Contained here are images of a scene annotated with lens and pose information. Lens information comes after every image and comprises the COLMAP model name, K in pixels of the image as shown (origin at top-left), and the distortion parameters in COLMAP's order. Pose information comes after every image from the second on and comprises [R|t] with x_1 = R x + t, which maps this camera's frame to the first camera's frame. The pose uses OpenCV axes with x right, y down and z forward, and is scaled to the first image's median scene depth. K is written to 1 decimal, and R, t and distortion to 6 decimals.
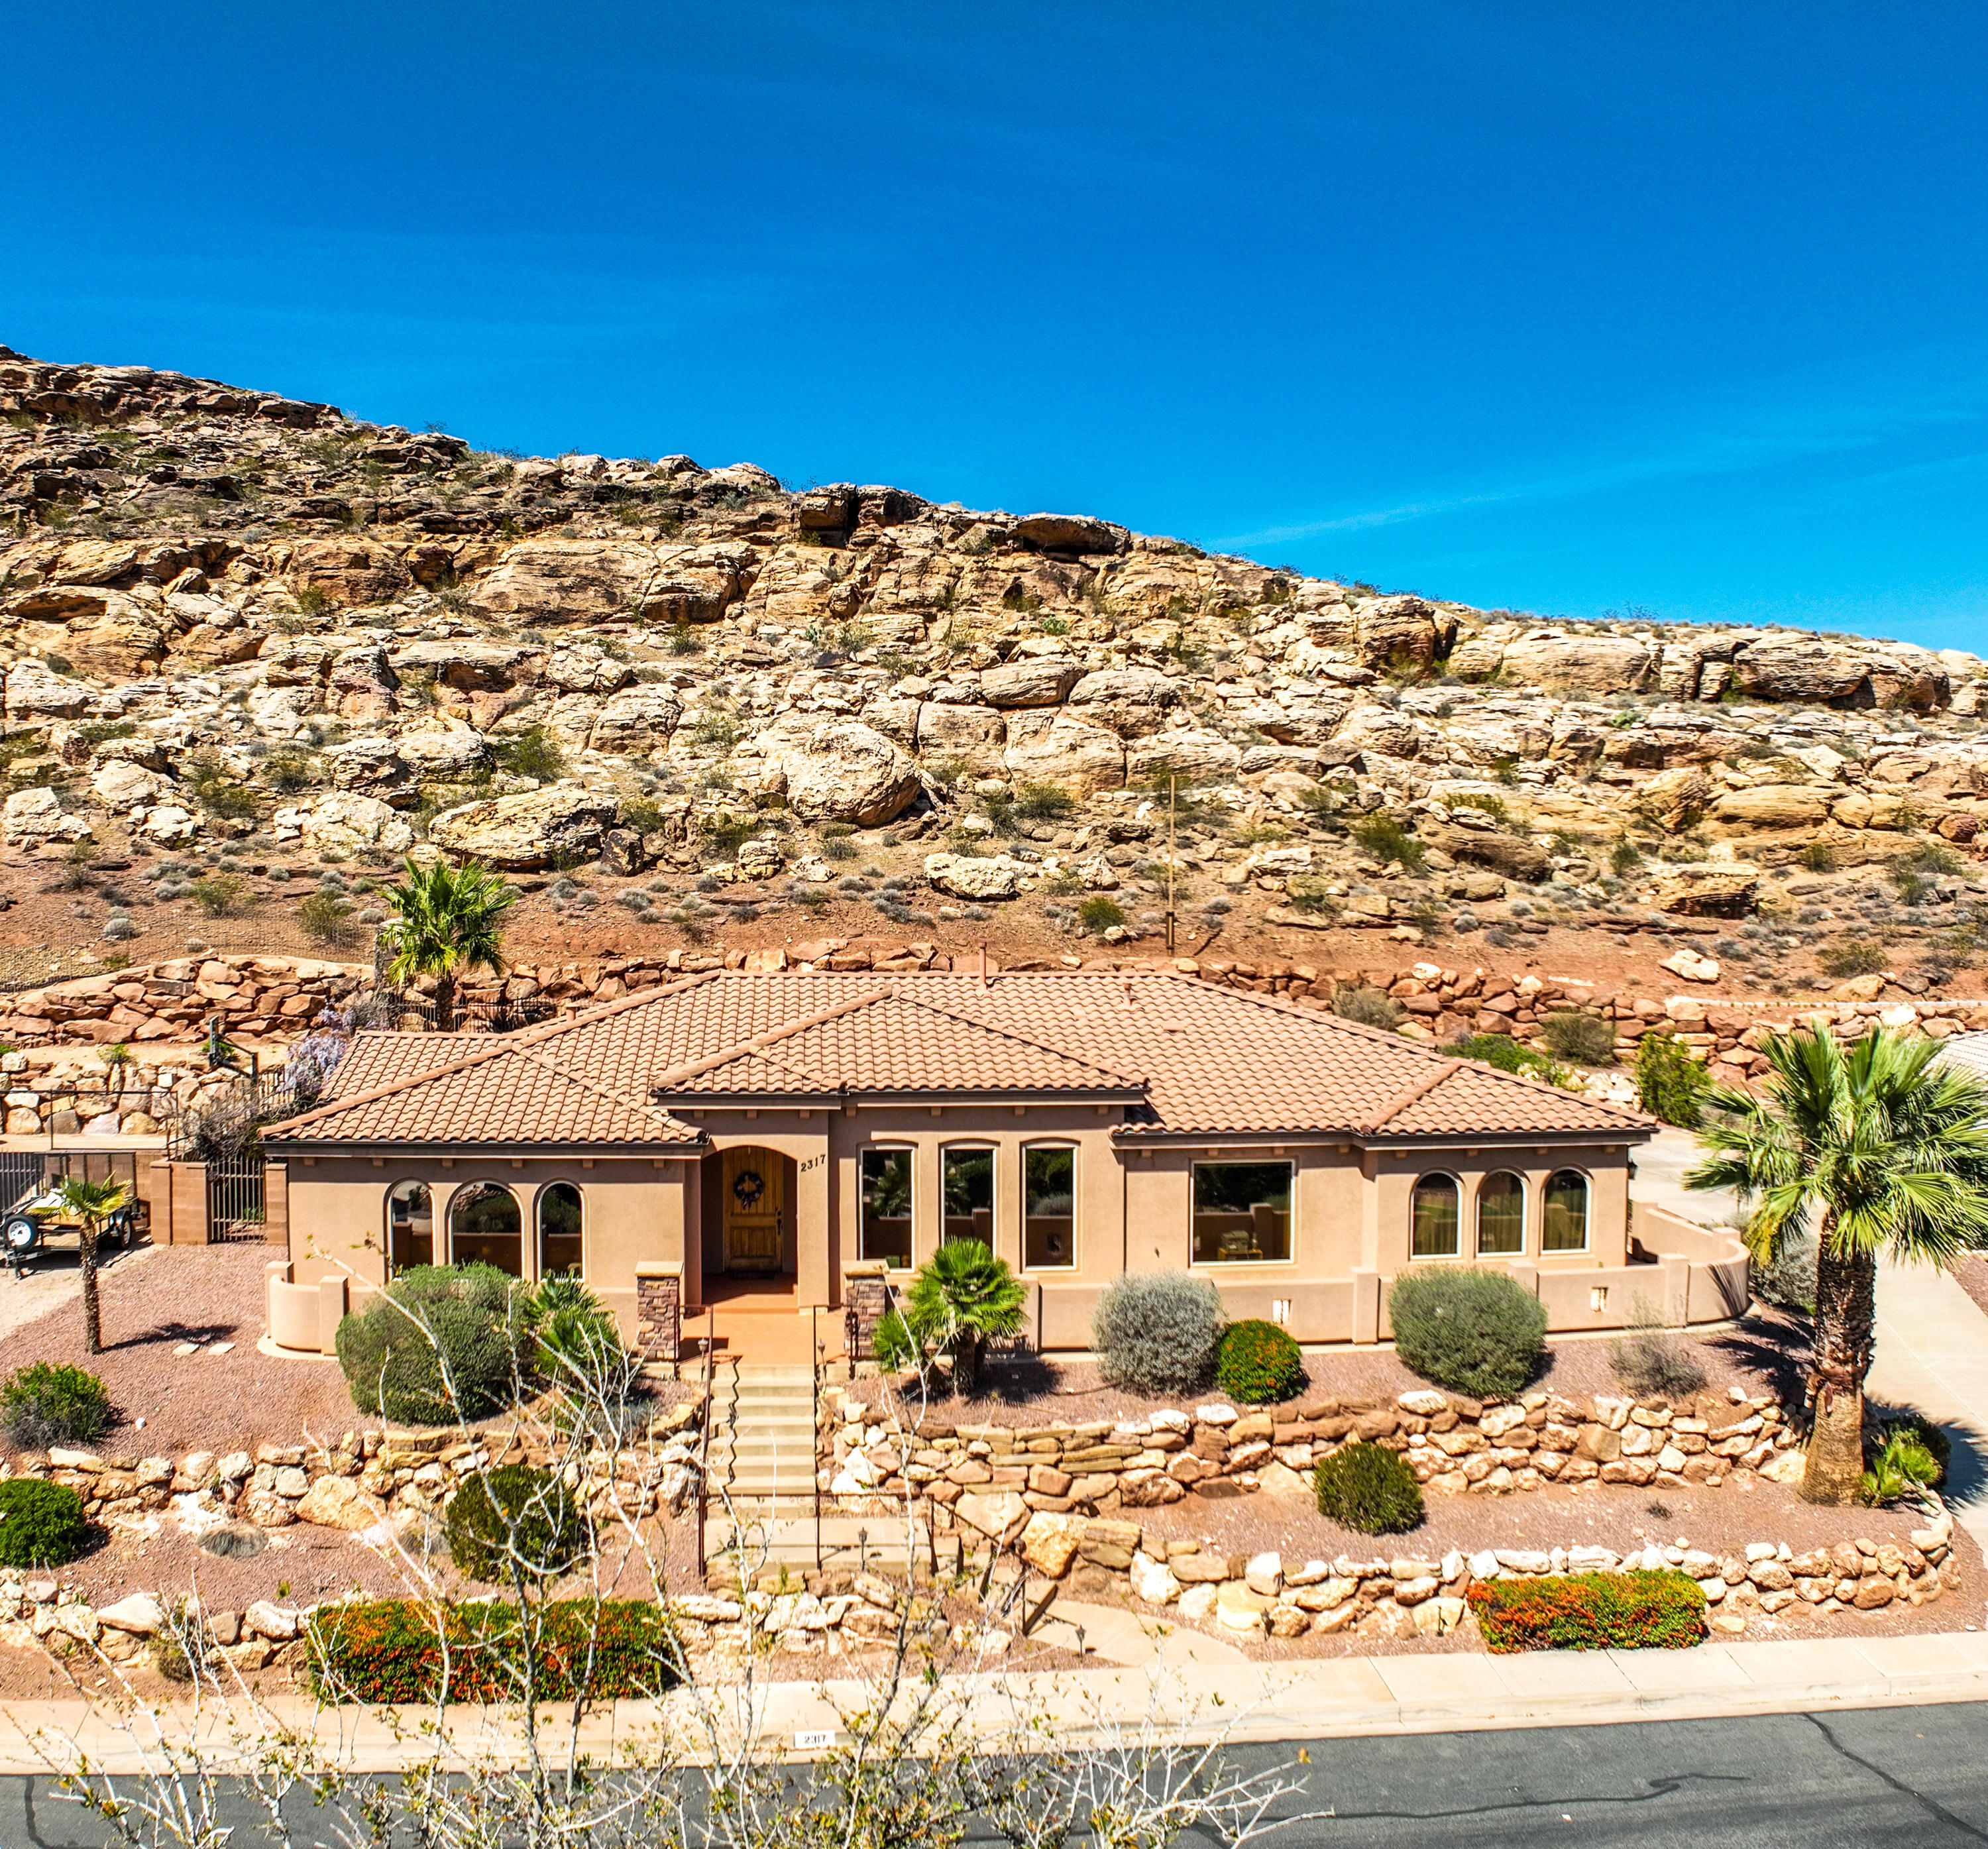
lens RADIAL K [[1809.9, 0, 946.0], [0, 1809.9, 874.6], [0, 0, 1]] dist [-0.175703, 0.022189]
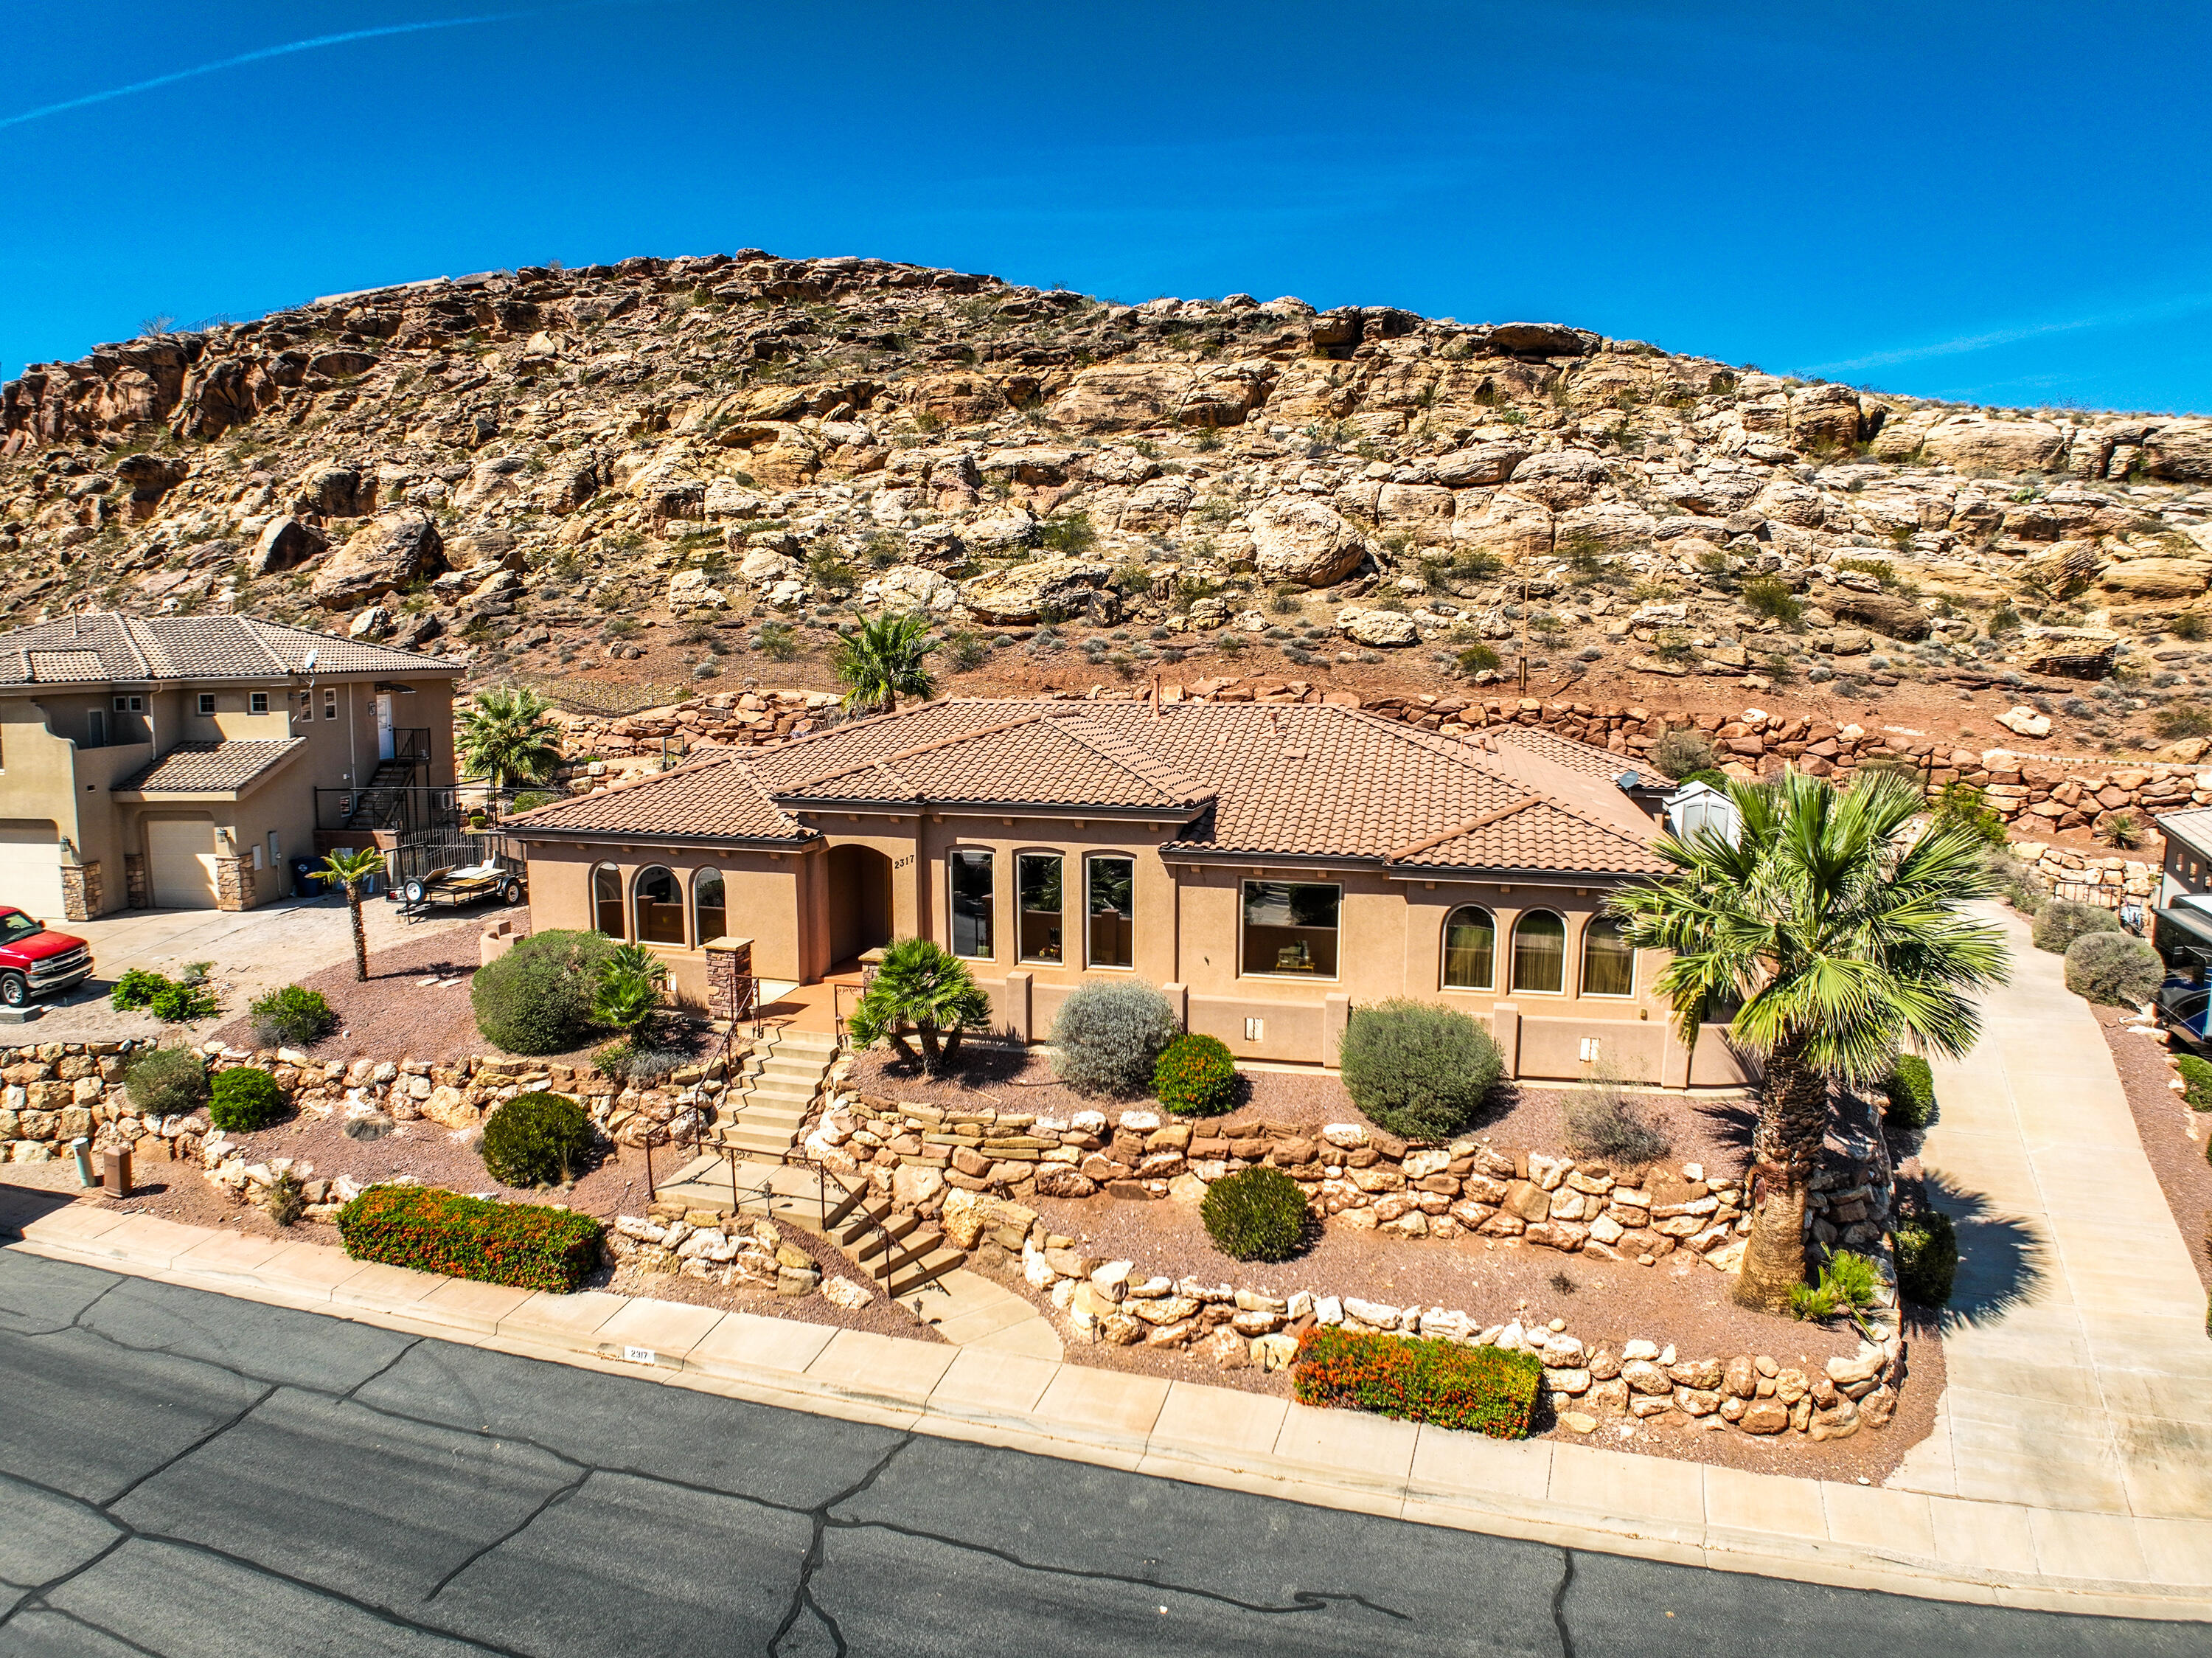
lens RADIAL K [[1368.6, 0, 1109.9], [0, 1368.6, 814.0], [0, 0, 1]] dist [-0.179200, 0.027547]
pose [[0.940049, 0.038735, -0.338833, 0.148817], [0.005512, 0.991673, 0.128661, 0.007240], [0.340996, -0.122815, 0.932008, 0.097913]]
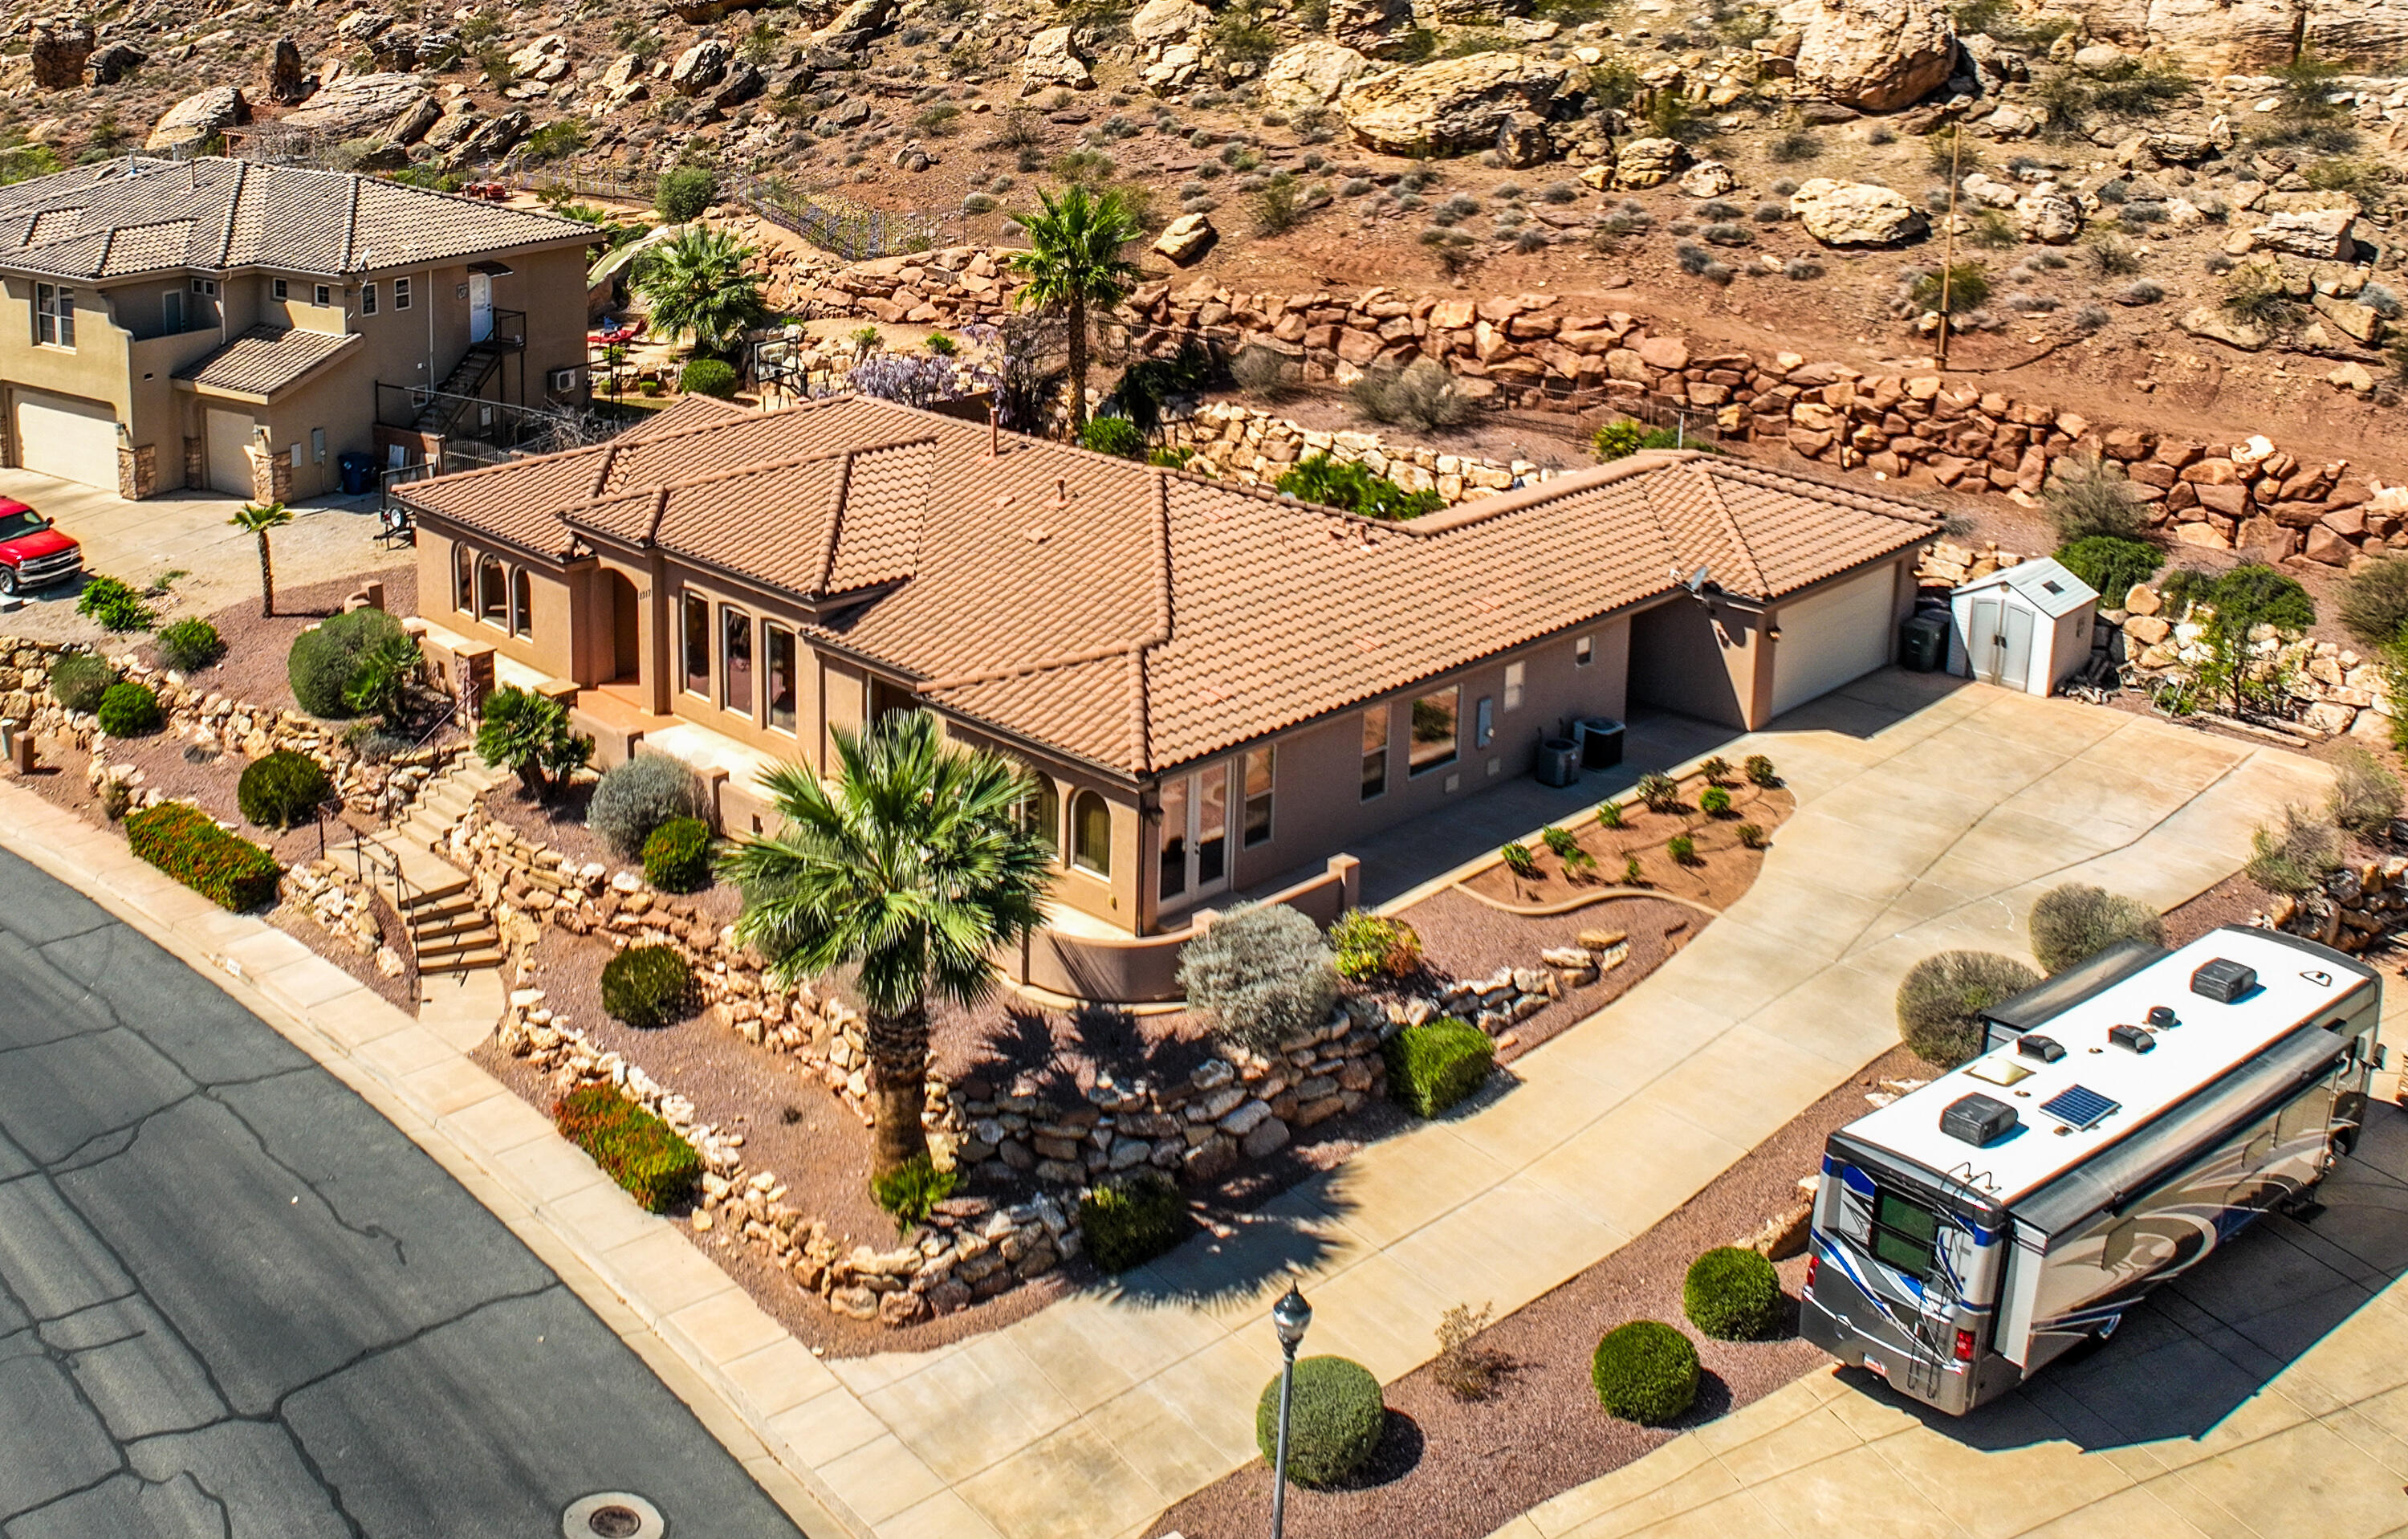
lens RADIAL K [[2437.6, 0, 896.6], [0, 2437.6, 191.9], [0, 0, 1]] dist [-0.168188, 0.003705]
pose [[0.582856, 0.096972, -0.806769, 0.564691], [0.011823, 0.991736, 0.127747, -0.135201], [0.812490, -0.083997, 0.576893, 0.092197]]
